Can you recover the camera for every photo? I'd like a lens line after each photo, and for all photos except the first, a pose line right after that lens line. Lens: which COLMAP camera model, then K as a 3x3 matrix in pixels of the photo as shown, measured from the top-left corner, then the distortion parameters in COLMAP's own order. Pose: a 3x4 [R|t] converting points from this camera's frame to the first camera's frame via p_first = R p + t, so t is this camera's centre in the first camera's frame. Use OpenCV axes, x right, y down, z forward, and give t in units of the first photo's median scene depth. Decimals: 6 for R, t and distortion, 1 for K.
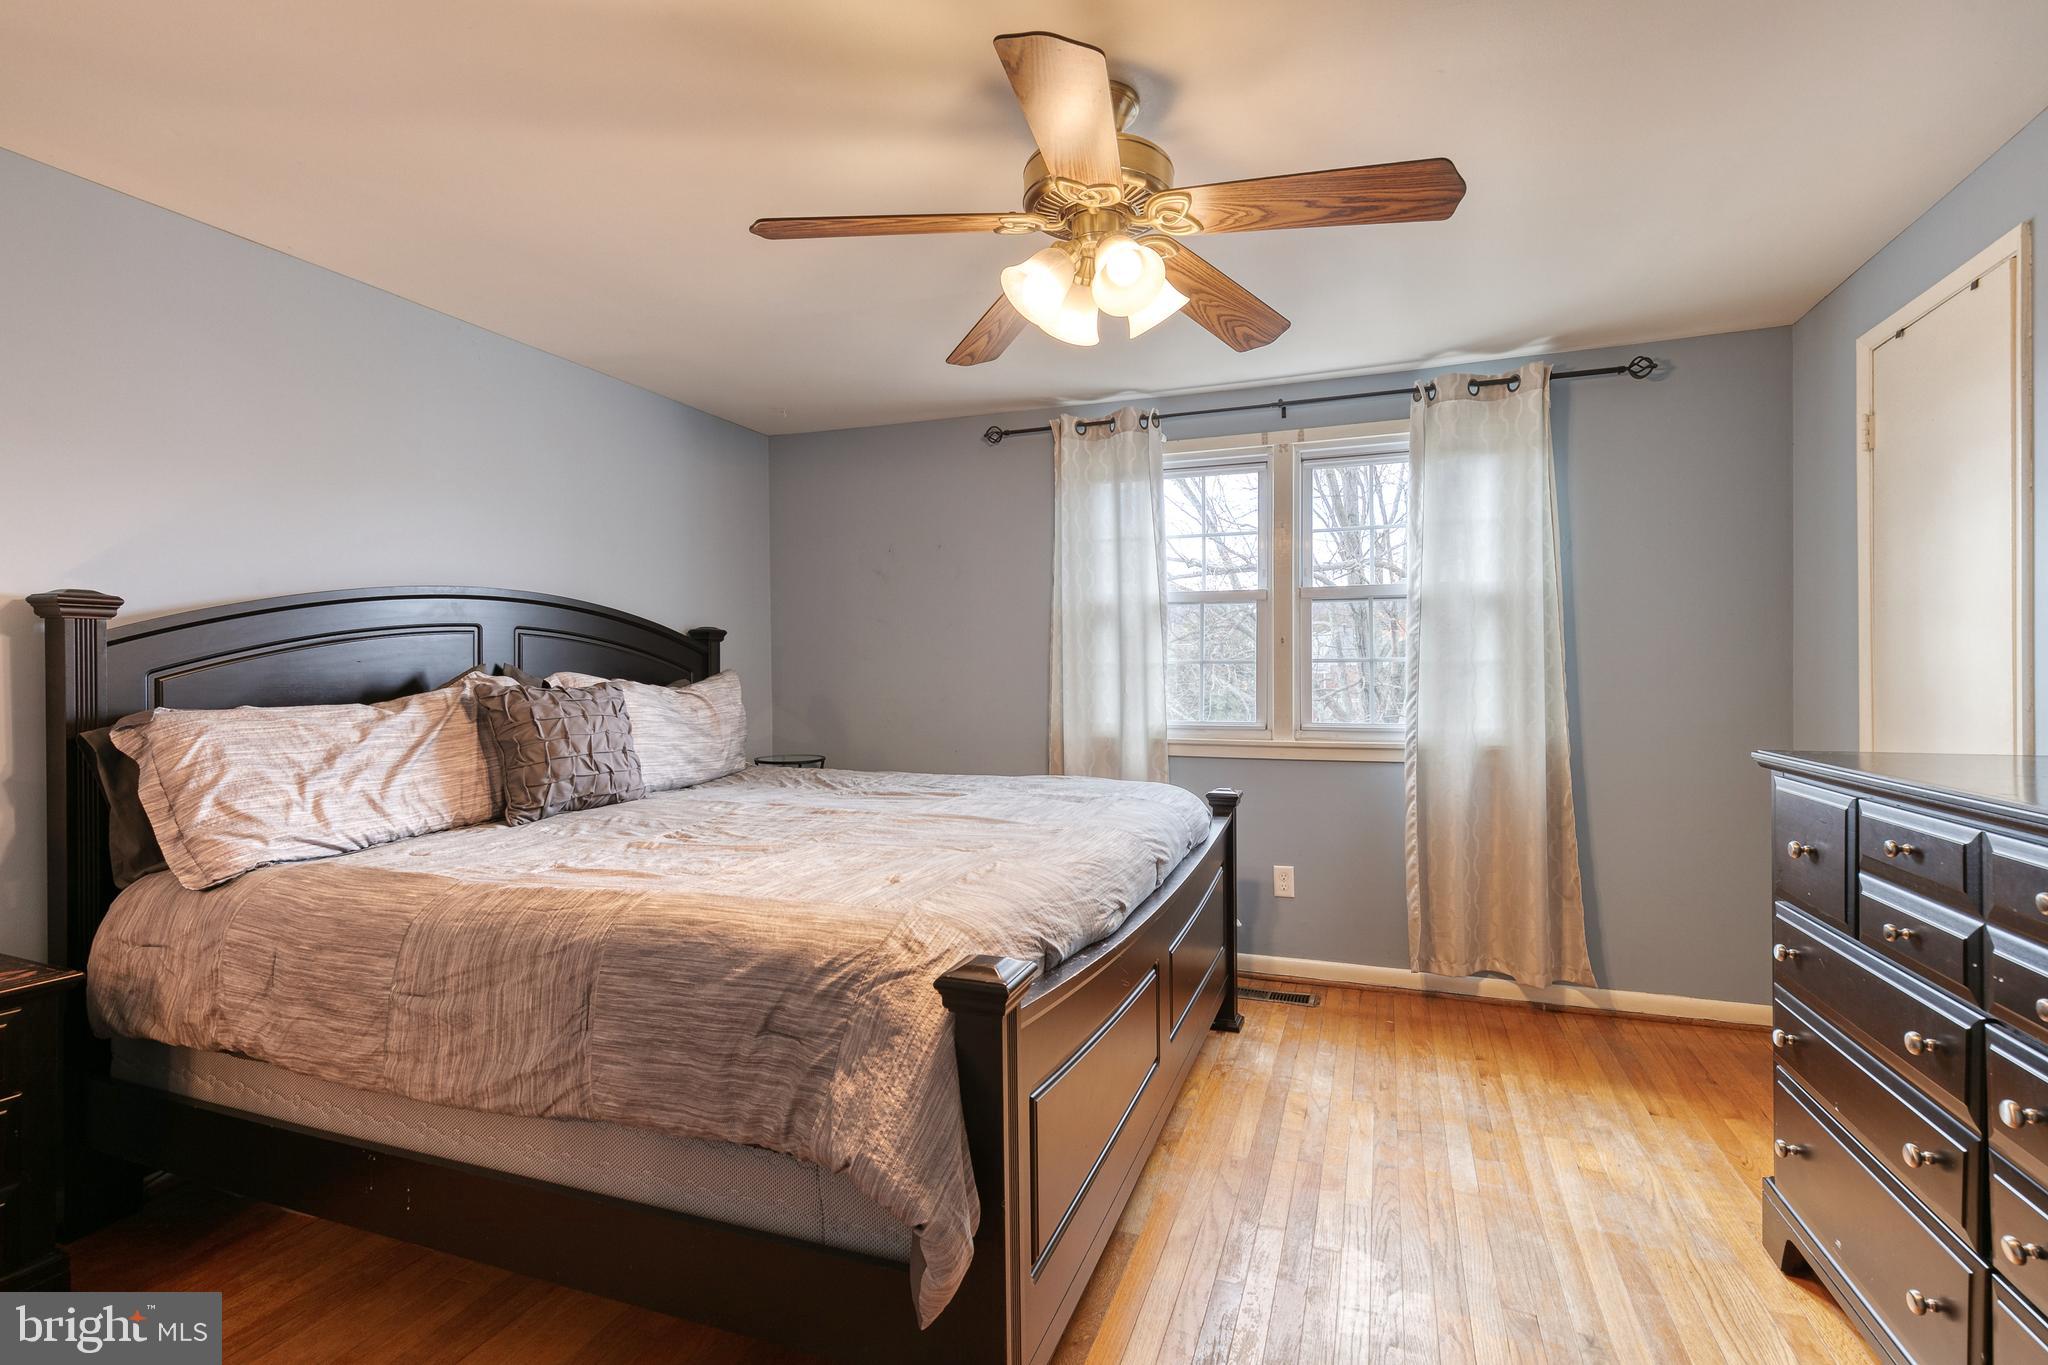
lens RADIAL K [[927.8, 0, 1024.0], [0, 927.8, 682.5], [0, 0, 1]] dist [0.006958, -0.000724]
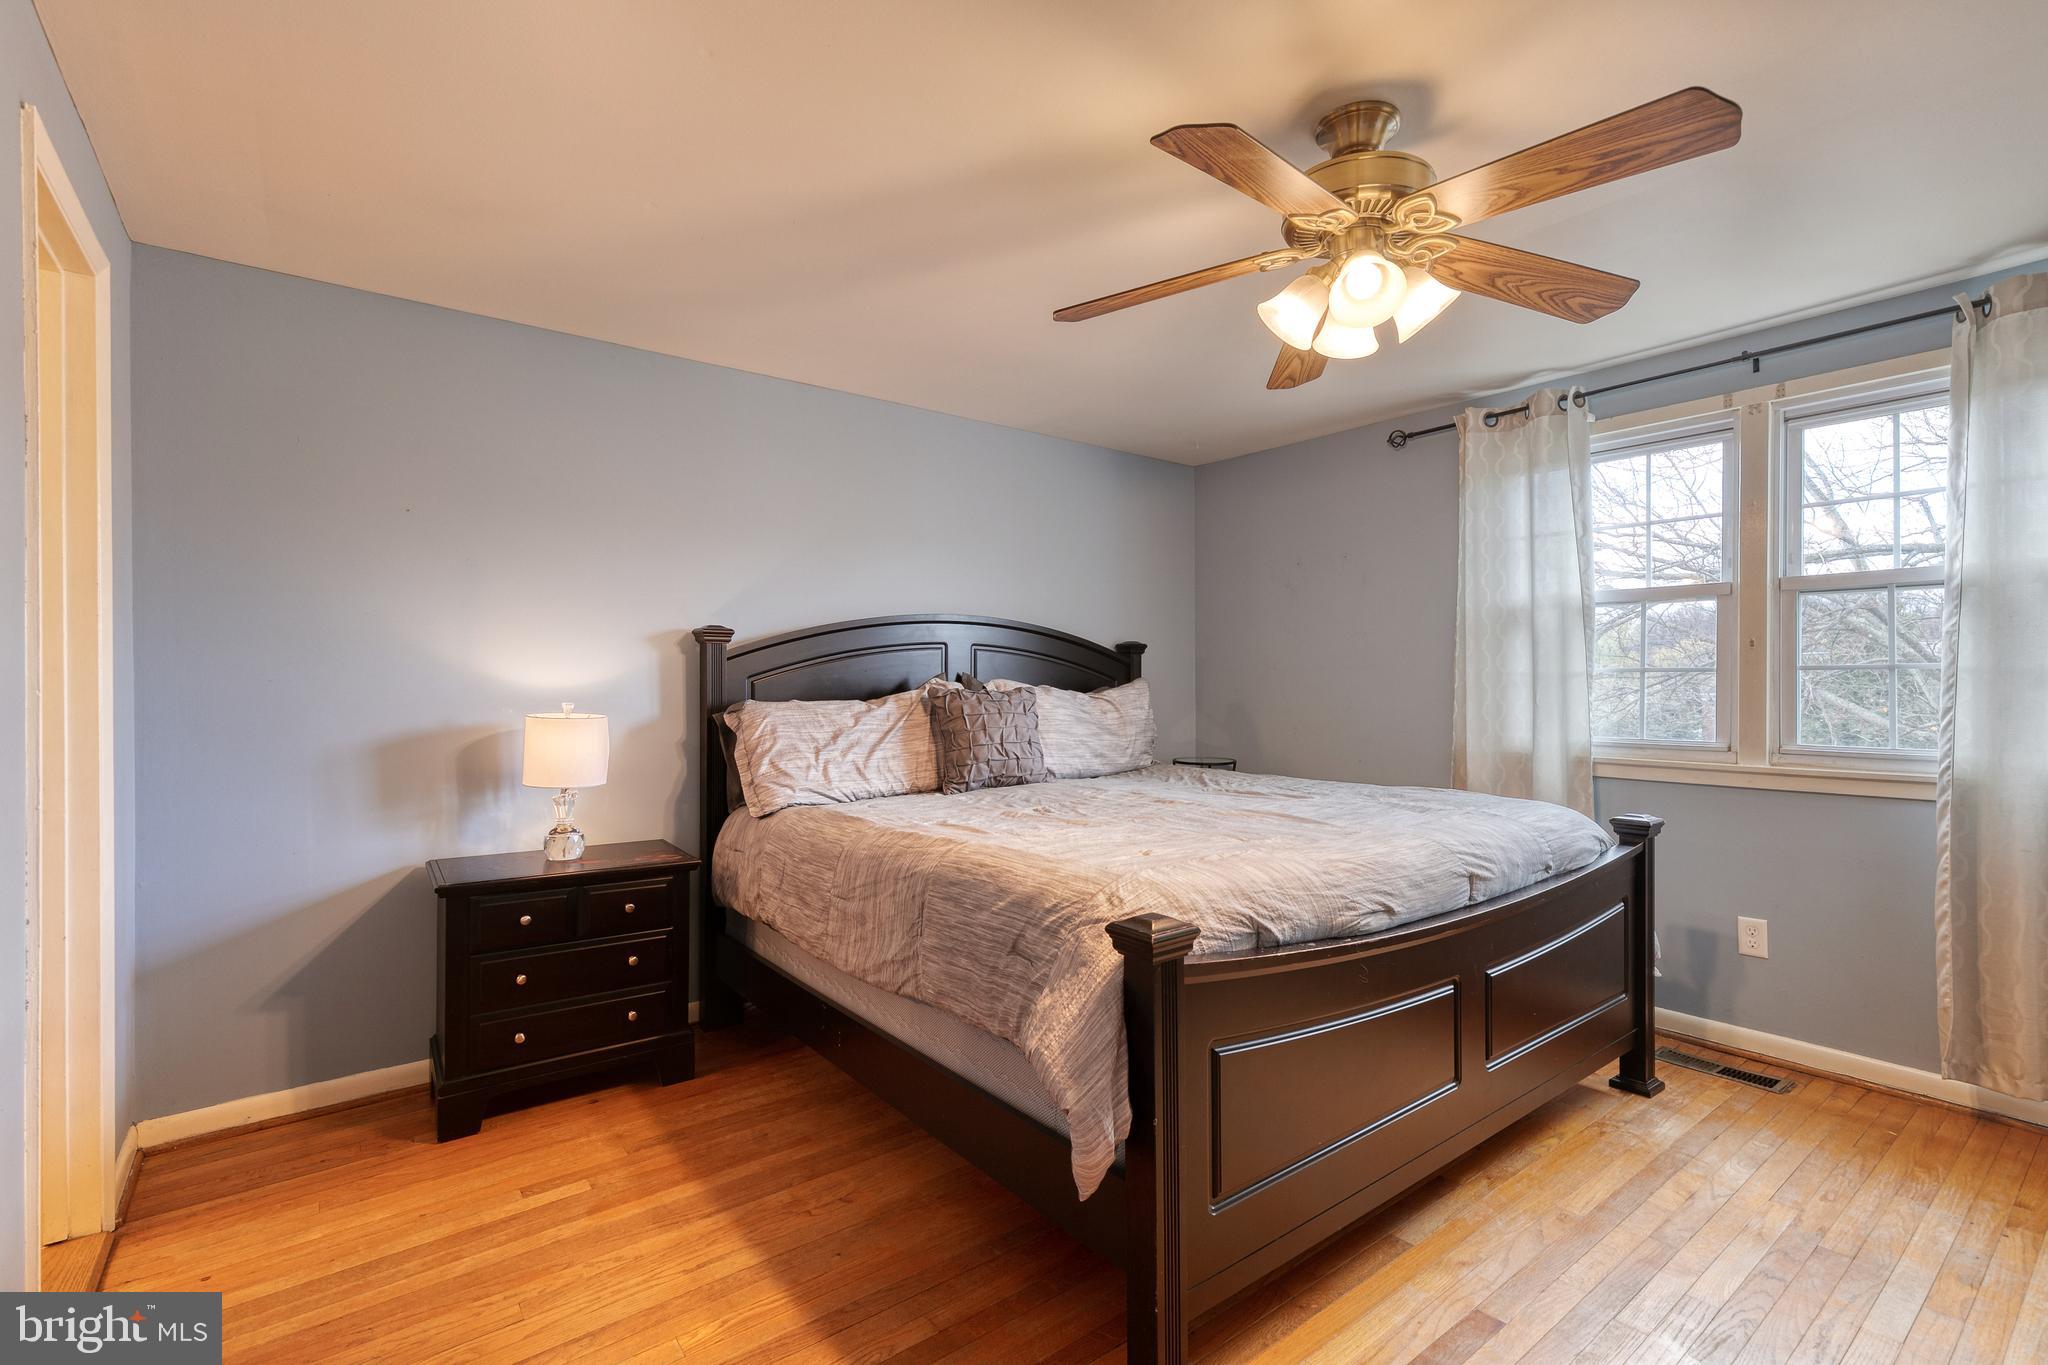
lens RADIAL K [[908.9, 0, 1020.6], [0, 908.9, 695.8], [0, 0, 1]] dist [0.001996, -0.000681]
pose [[0.848326, 0.011720, -0.529345, 0.210649], [-0.011806, 0.999925, 0.003218, 0.008448], [0.529343, 0.003519, 0.848401, -0.034653]]
